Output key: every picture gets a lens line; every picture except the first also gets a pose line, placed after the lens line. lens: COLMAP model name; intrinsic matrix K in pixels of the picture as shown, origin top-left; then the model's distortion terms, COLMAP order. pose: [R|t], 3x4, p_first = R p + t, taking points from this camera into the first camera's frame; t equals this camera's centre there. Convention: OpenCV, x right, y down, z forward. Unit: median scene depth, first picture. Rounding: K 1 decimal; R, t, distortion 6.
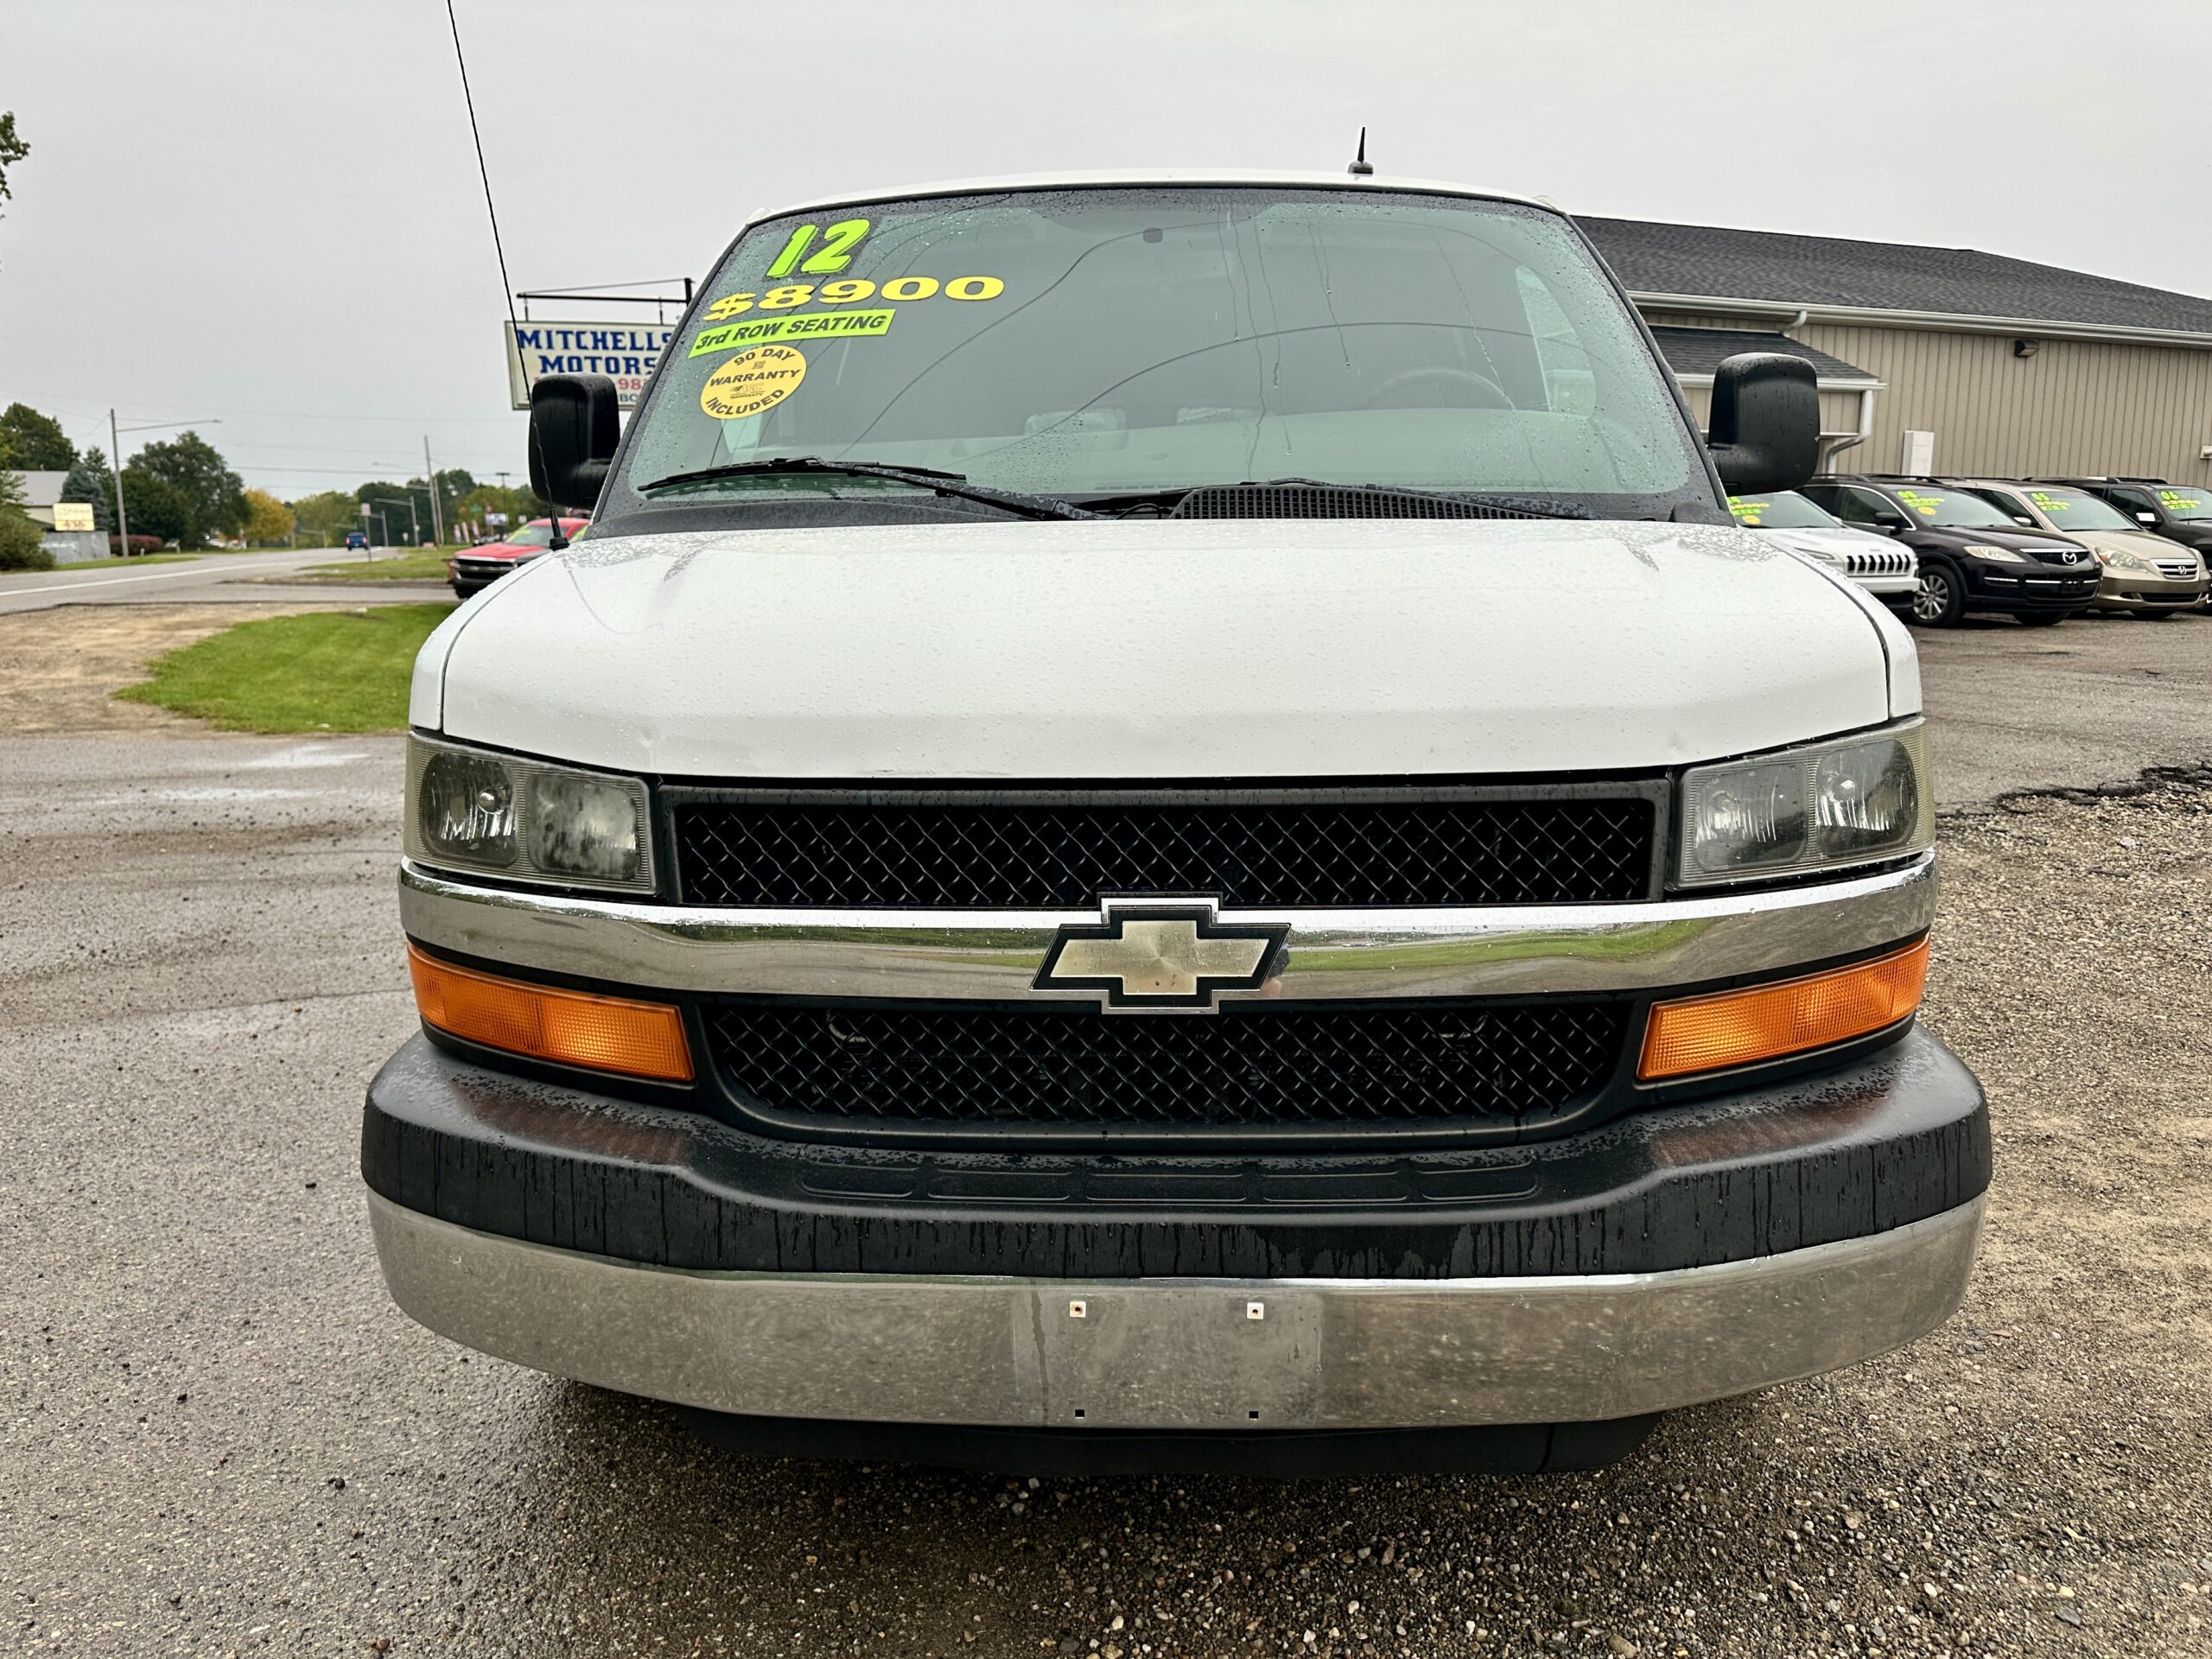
lens RADIAL K [[1570.4, 0, 1107.8], [0, 1570.4, 821.1], [0, 0, 1]] dist [0.000172, -0.000615]
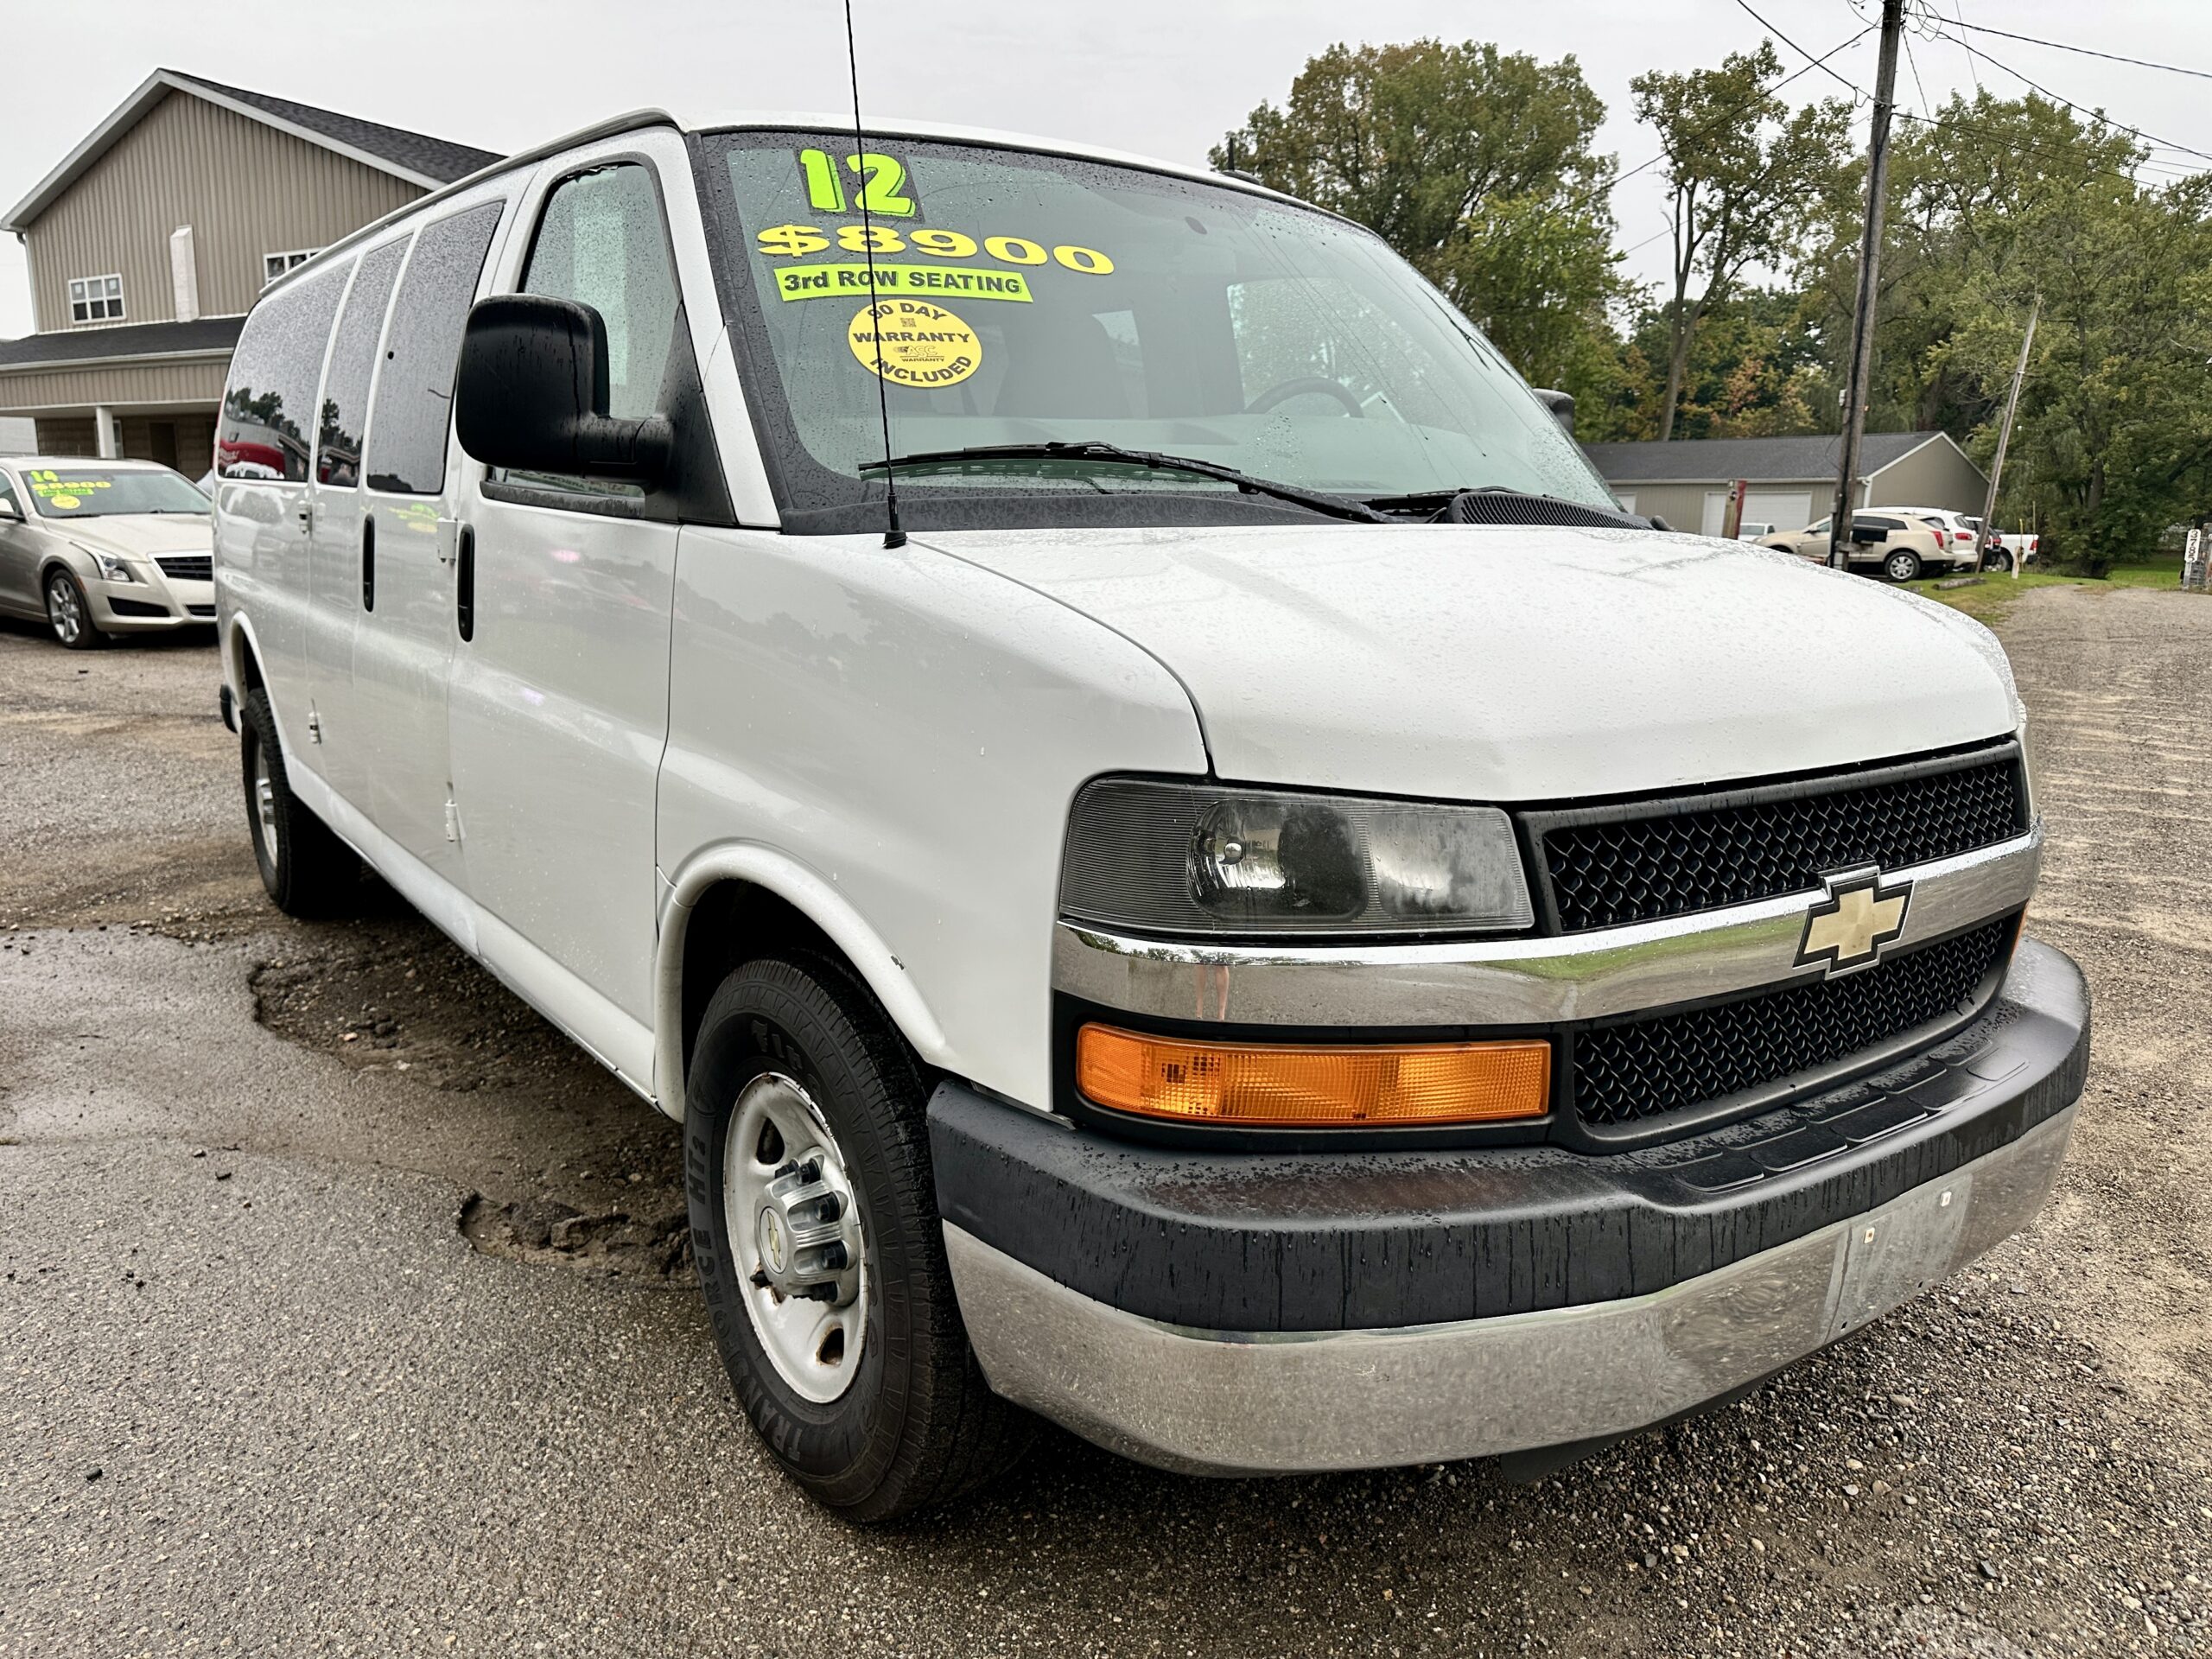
lens RADIAL K [[1592.1, 0, 1110.2], [0, 1592.1, 832.7], [0, 0, 1]] dist [0.031181, -0.004674]
pose [[0.798304, -0.095955, 0.594561, -1.036908], [0.078376, 0.995383, 0.055409, -0.082349], [-0.597133, 0.002366, 0.802139, 0.363915]]
